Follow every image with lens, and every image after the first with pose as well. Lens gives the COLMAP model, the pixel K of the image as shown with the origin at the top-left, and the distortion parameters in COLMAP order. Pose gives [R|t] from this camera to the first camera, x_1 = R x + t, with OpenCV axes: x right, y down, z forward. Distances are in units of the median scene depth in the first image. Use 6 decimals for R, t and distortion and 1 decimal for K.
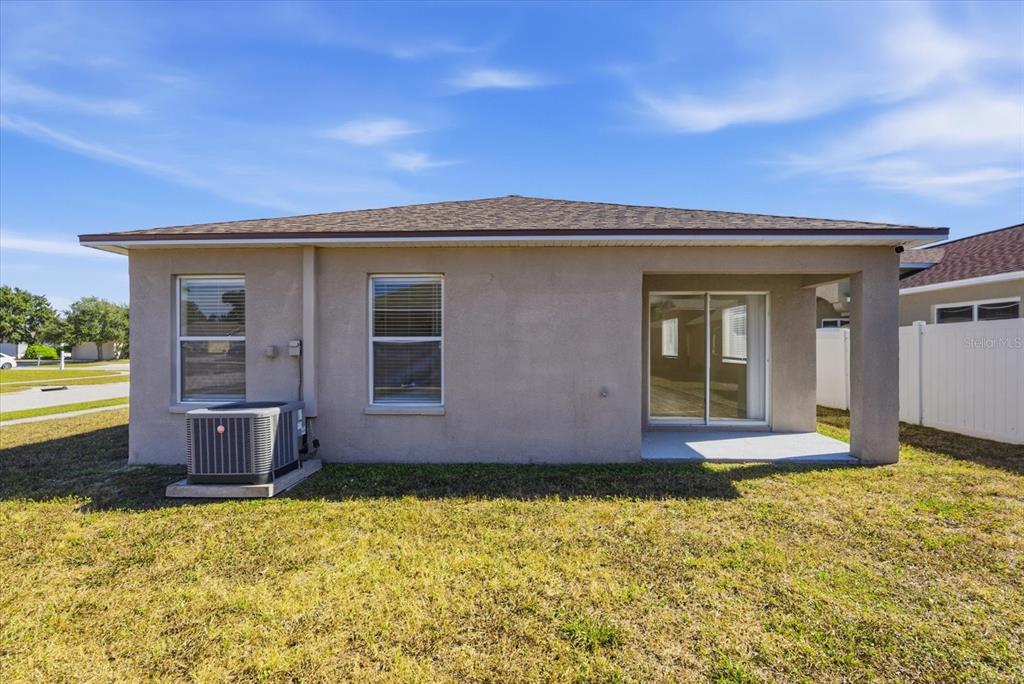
lens RADIAL K [[463.7, 0, 512.0], [0, 463.7, 342.3], [0, 0, 1]] dist [-0.004406, -0.000102]
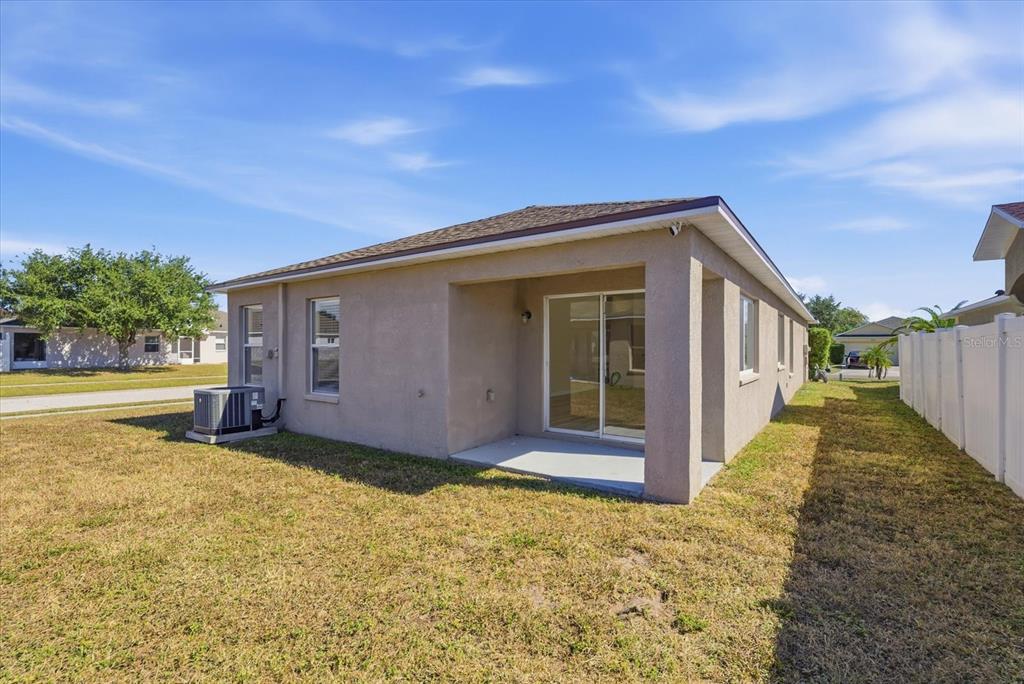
lens RADIAL K [[463.7, 0, 511.1], [0, 463.7, 346.5], [0, 0, 1]] dist [-0.004406, -0.000102]
pose [[0.828718, -0.001554, -0.559664, 1.005719], [0.004280, 0.999984, 0.003562, -0.007931], [0.559649, -0.005348, 0.828712, 0.191106]]
